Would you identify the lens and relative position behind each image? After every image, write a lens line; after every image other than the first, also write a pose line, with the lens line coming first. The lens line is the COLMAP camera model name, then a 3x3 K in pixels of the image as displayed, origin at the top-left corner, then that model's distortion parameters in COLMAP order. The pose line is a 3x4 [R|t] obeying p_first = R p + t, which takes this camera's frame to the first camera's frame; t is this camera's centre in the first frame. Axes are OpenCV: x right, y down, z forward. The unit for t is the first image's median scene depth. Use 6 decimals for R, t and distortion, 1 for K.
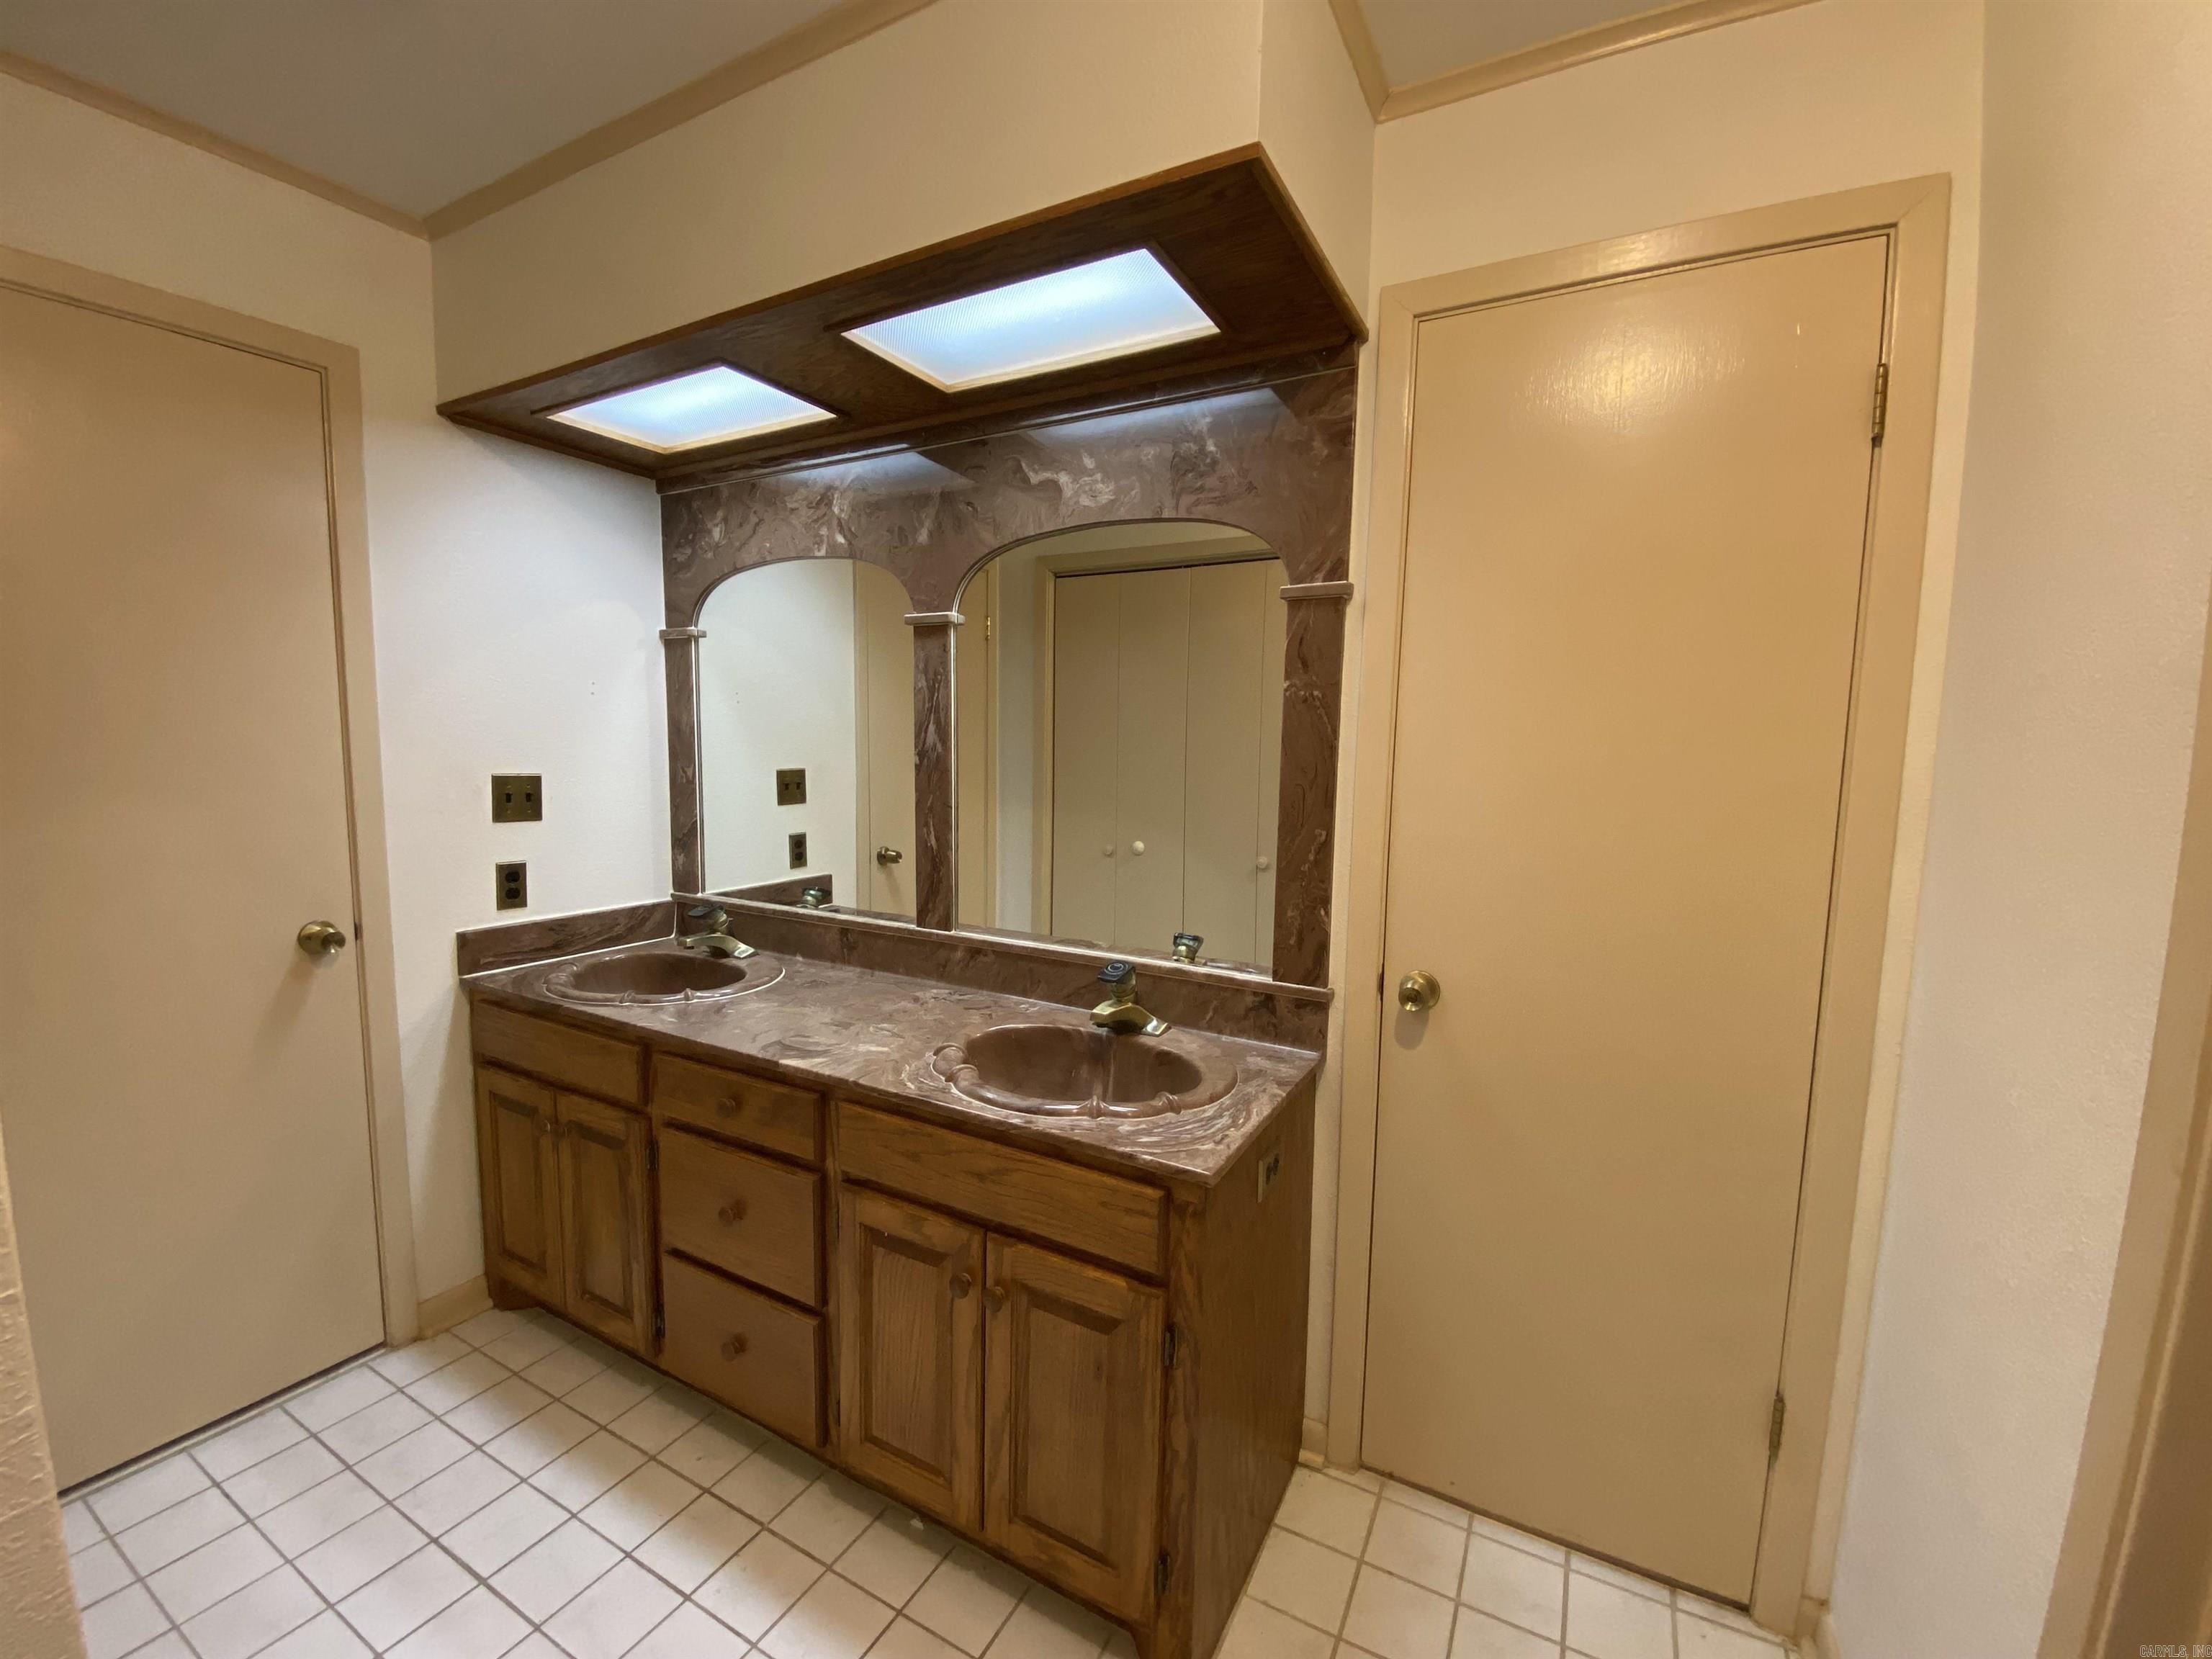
lens RADIAL K [[902.4, 0, 1108.9], [0, 902.4, 833.2], [0, 0, 1]] dist [0.028824, -0.029099]
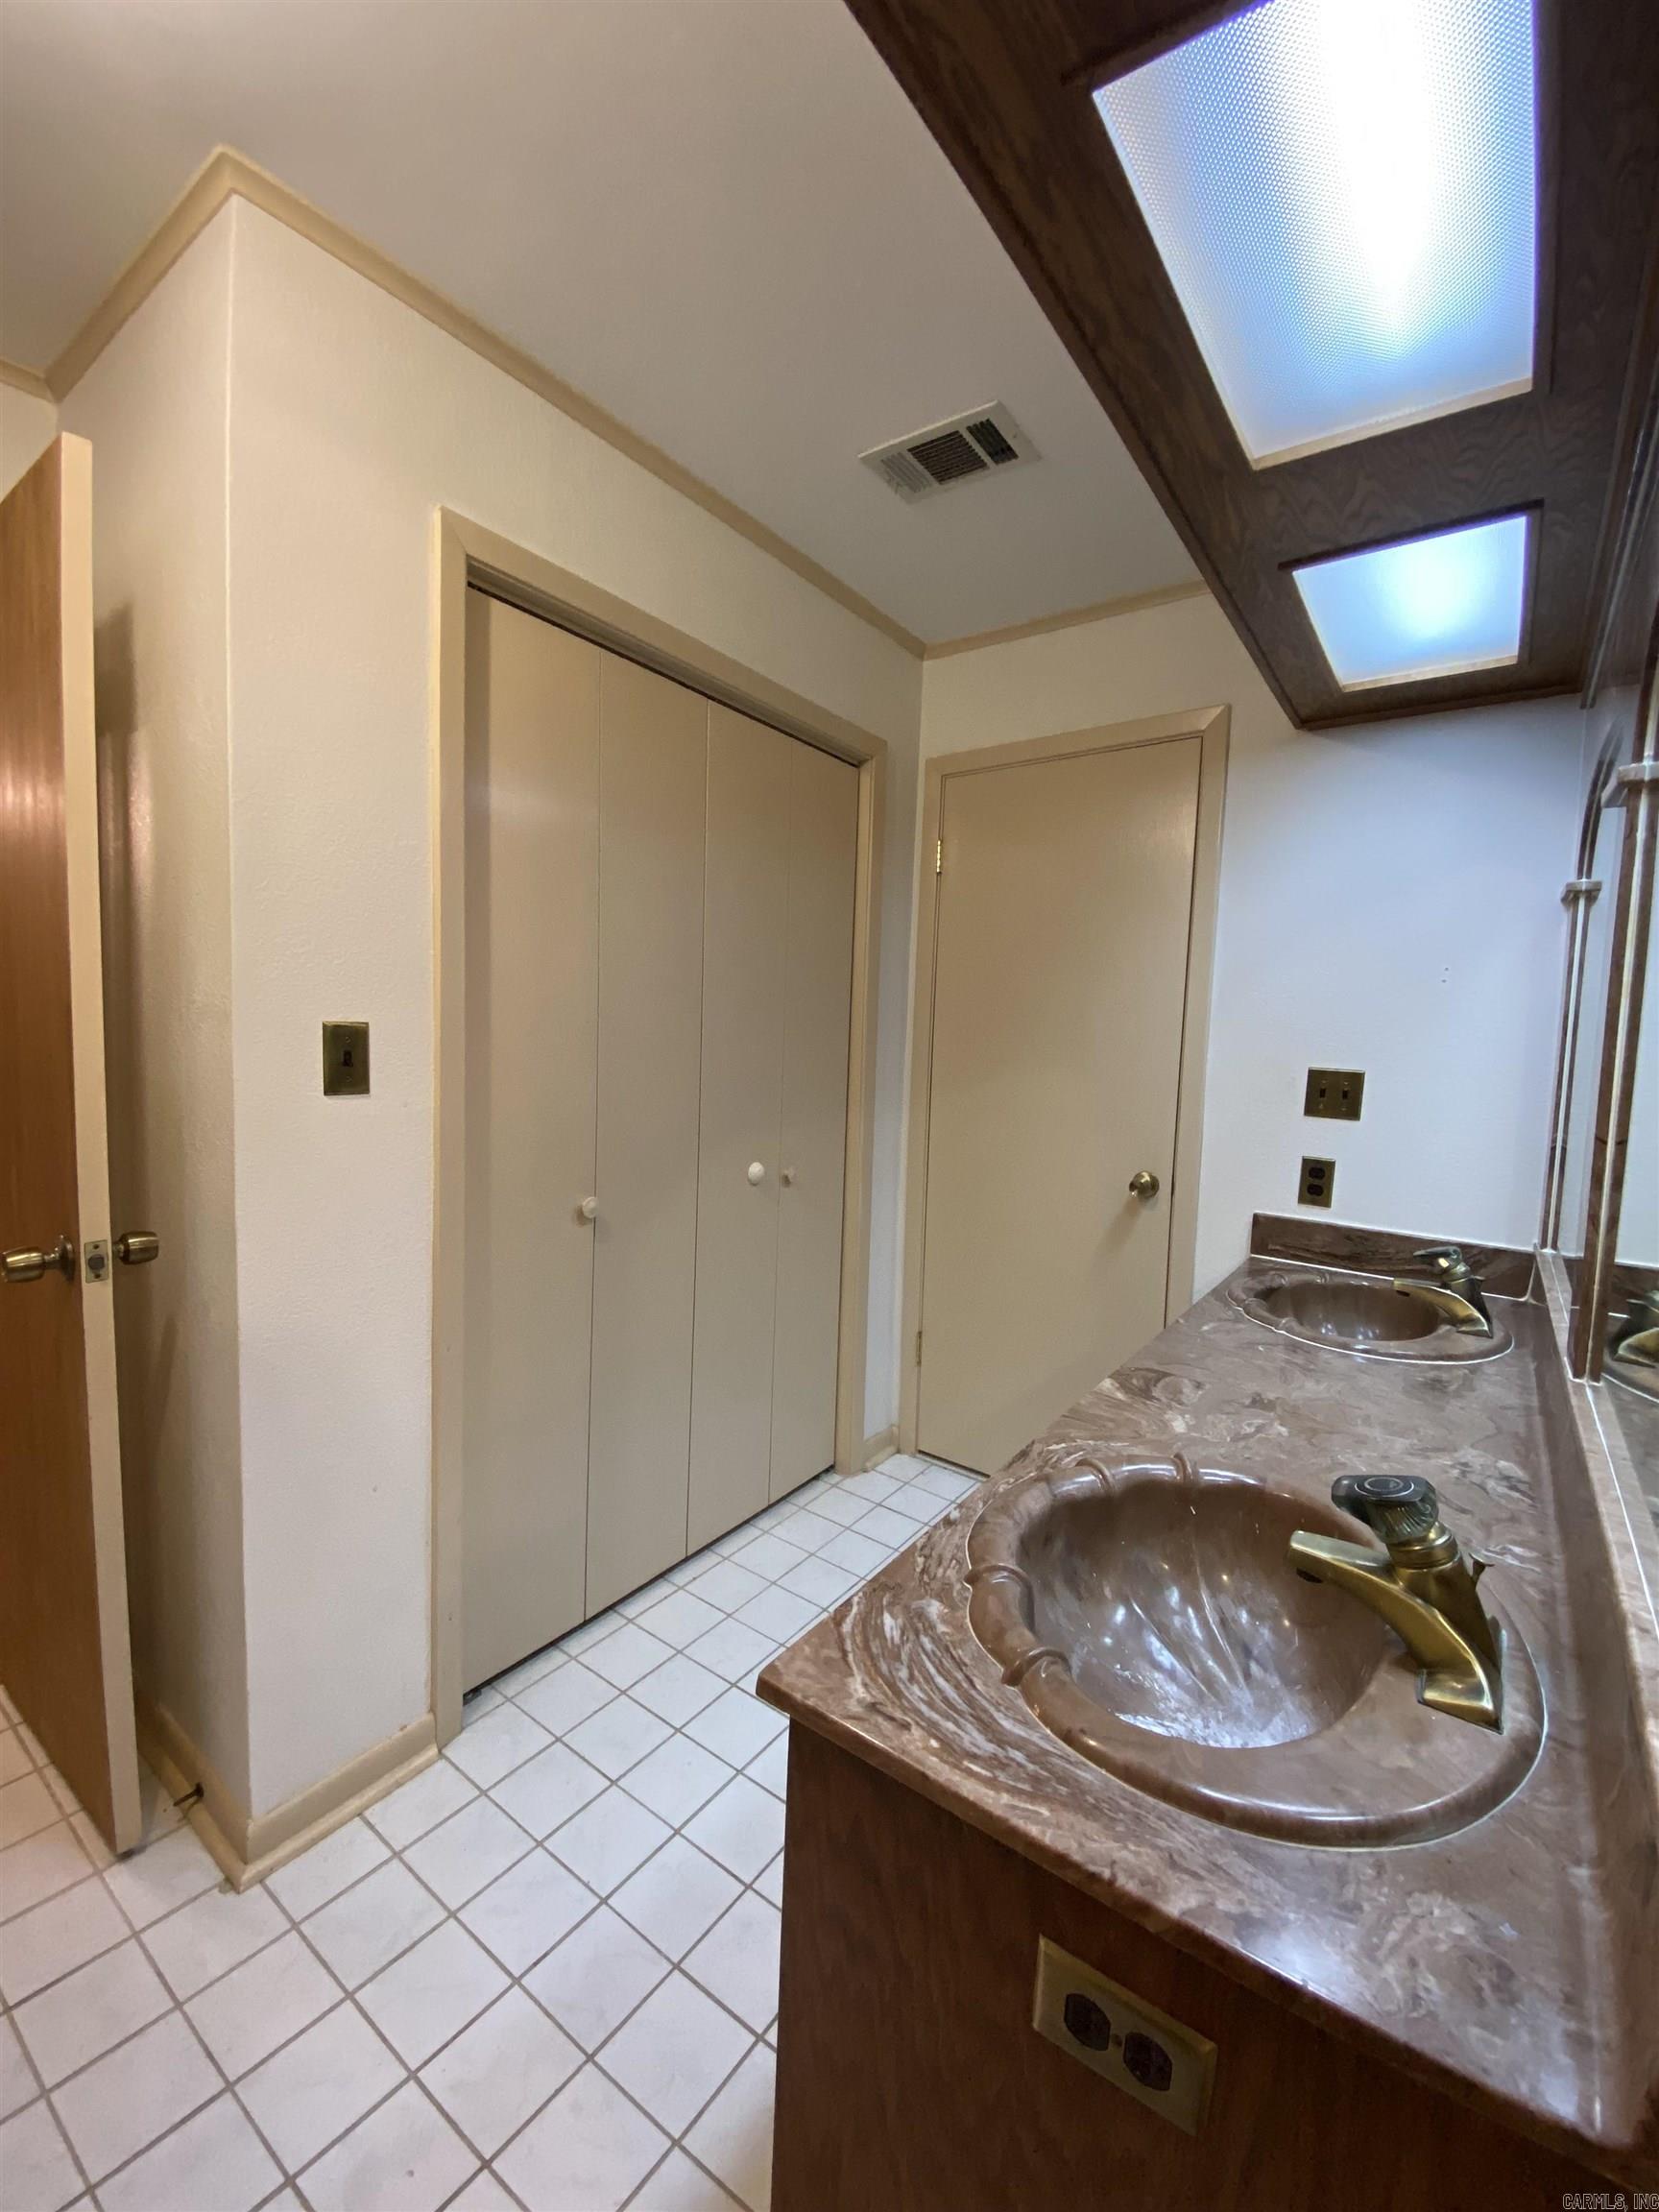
lens RADIAL K [[902.4, 0, 829.5], [0, 902.4, 1106.0], [0, 0, 1]] dist [0.028824, -0.029099]
pose [[-0.138396, 0.058879, -0.988625, 0.411536], [-0.135350, 0.987741, 0.077773, -0.030814], [0.981085, 0.144574, -0.128730, 0.644440]]
